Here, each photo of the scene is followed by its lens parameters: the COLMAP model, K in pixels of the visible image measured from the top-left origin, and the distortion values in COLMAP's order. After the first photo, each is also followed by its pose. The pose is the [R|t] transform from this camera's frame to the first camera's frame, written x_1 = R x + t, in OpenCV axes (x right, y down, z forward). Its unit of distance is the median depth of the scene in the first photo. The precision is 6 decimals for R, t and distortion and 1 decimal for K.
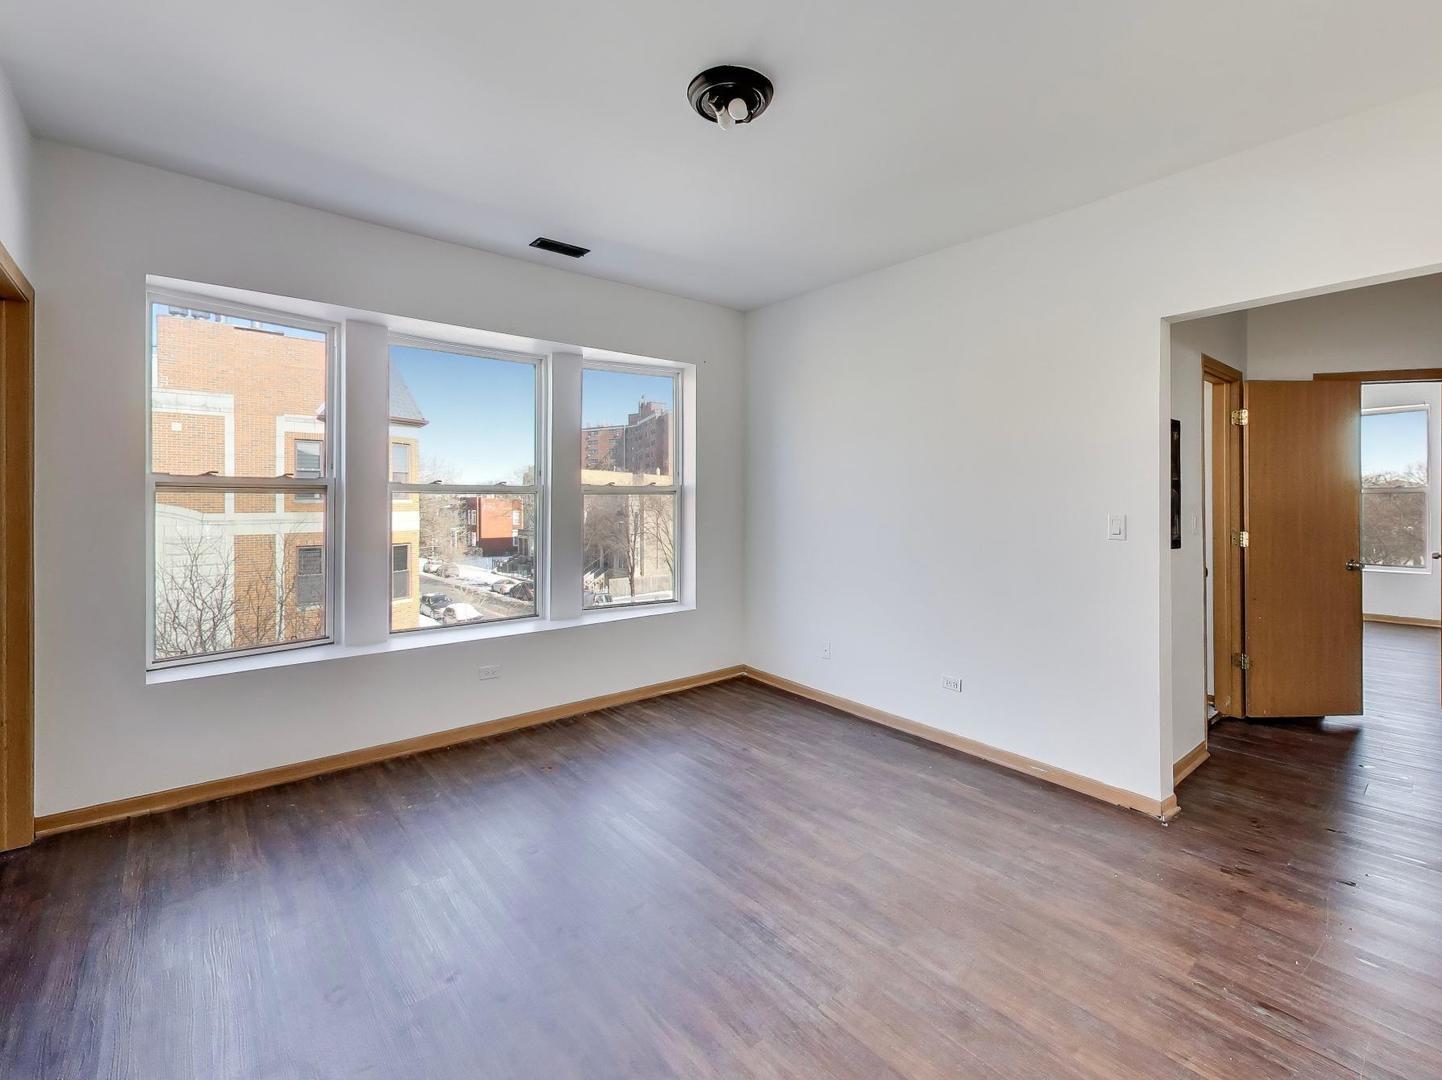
lens RADIAL K [[634.2, 0, 718.4], [0, 634.2, 498.4], [0, 0, 1]] dist [0.001337, 0.000270]
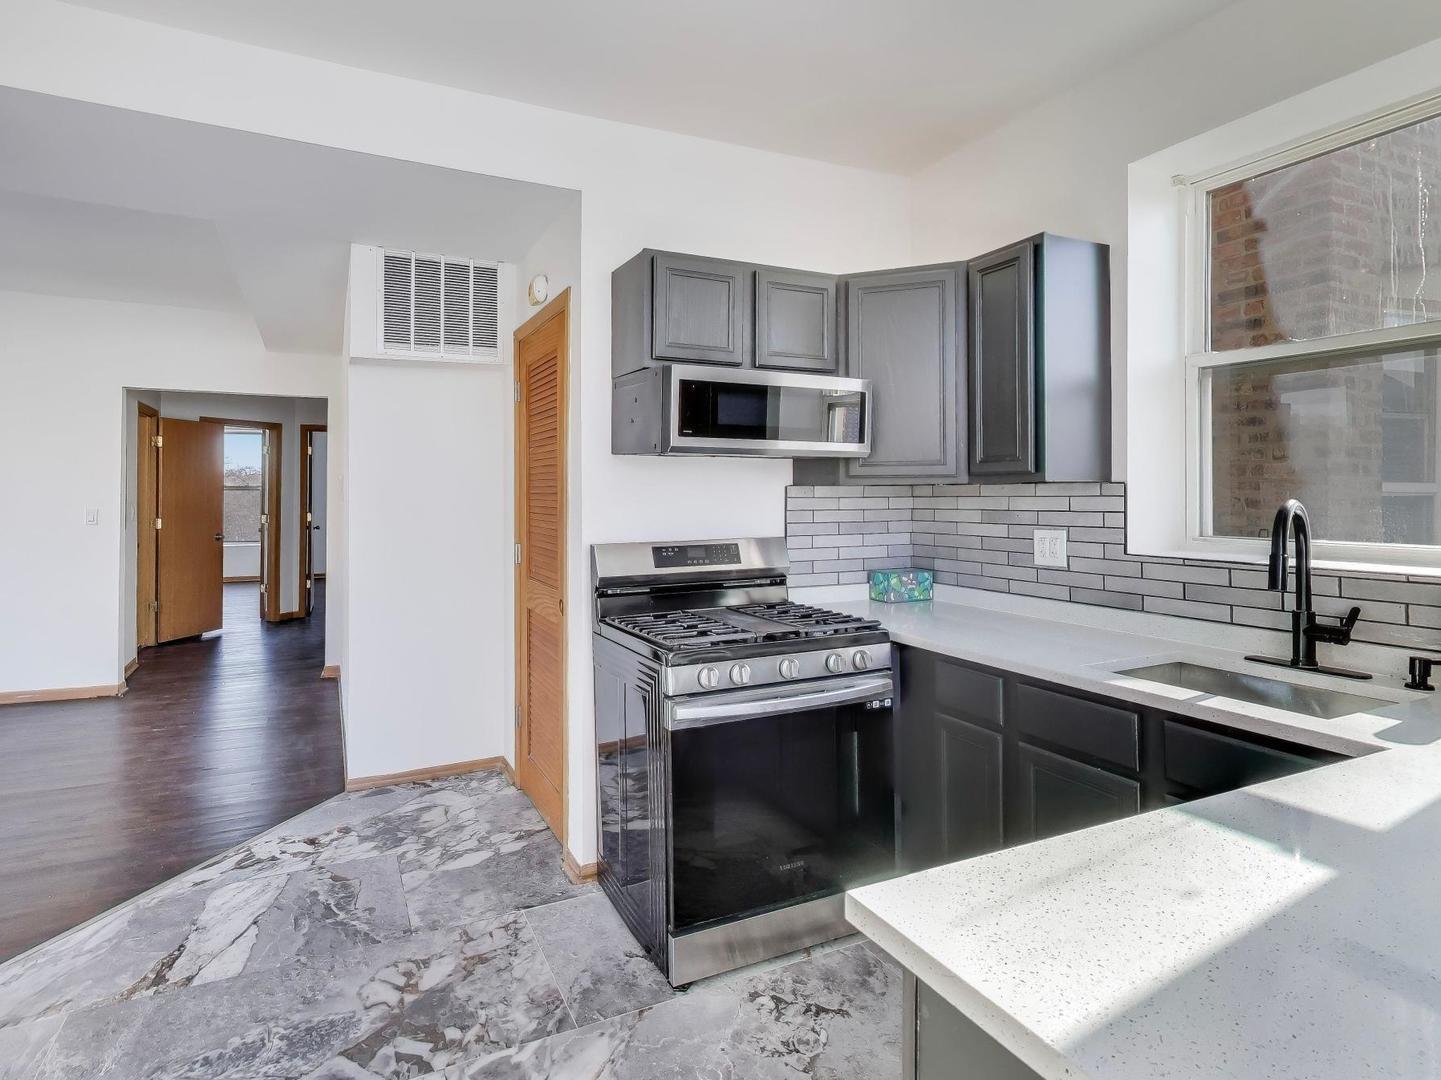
lens RADIAL K [[756.2, 0, 666.3], [0, 756.2, 495.8], [0, 0, 1]] dist [0.000639, 0.000792]
pose [[0.253092, 0.002998, 0.967438, -0.616322], [-0.013425, 0.999910, 0.000413, -0.018523], [-0.967349, -0.013093, 0.253109, -0.629453]]
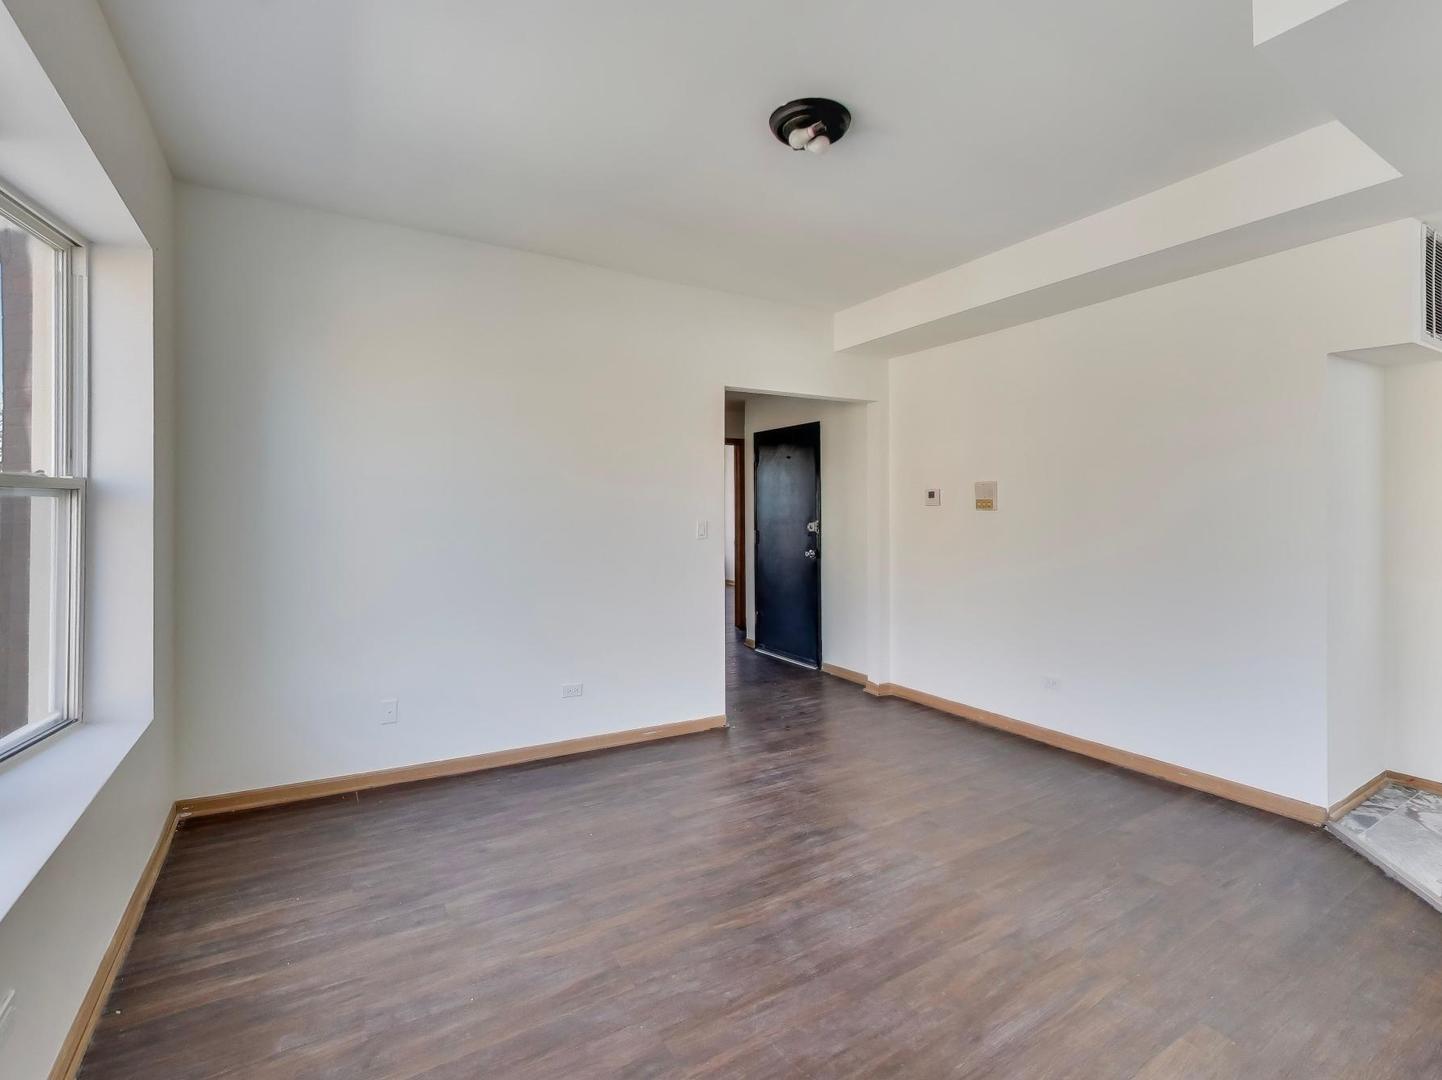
lens RADIAL K [[689.9, 0, 724.1], [0, 689.9, 509.6], [0, 0, 1]] dist [-0.004884, -0.000323]
pose [[0.140027, 0.003405, 0.990142, -0.684056], [-0.003805, 0.999989, -0.002901, 0.004388], [-0.990140, -0.003361, 0.140039, 0.598133]]
